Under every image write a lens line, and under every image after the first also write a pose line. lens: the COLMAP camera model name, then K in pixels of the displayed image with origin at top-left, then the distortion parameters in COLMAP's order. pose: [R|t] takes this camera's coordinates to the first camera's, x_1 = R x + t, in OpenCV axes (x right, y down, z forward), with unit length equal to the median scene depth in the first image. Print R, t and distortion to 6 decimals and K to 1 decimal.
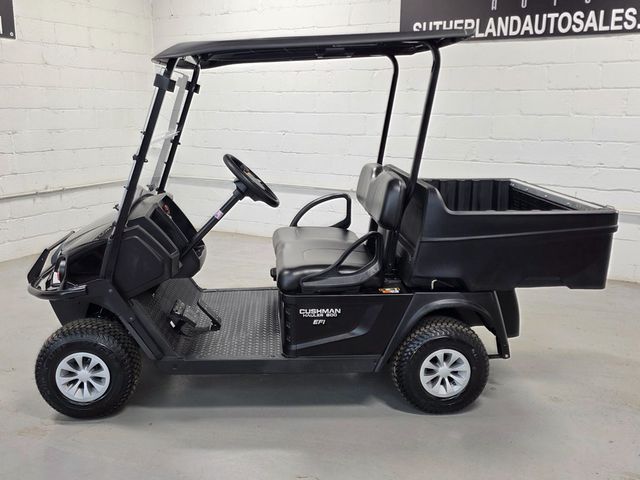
lens RADIAL K [[622.2, 0, 310.8], [0, 622.2, 235.1], [0, 0, 1]] dist [0.039171, 0.000000]
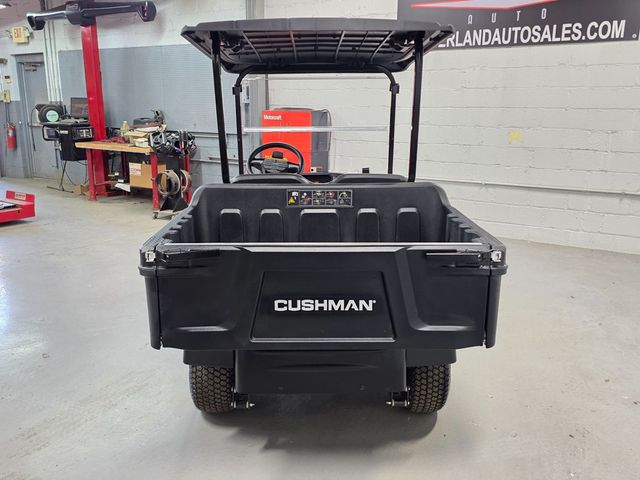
lens RADIAL K [[566.9, 0, 315.3], [0, 566.9, 238.8], [0, 0, 1]] dist [0.083718, -0.095401]
pose [[-0.054366, 0.229360, -0.971822, 0.630139], [-0.207854, 0.949342, 0.235682, -0.140557], [0.976648, 0.214810, -0.003939, 0.667362]]
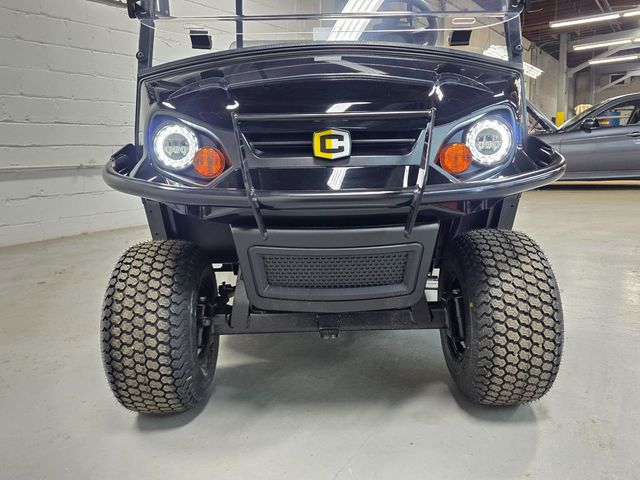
lens RADIAL K [[514.5, 0, 317.6], [0, 514.5, 241.3], [0, 0, 1]] dist [0.054912, -0.057291]
pose [[0.054194, -0.181893, 0.981824, -0.488853], [0.233056, 0.958416, 0.164692, 0.018271], [-0.970952, 0.219894, 0.094332, 0.652885]]
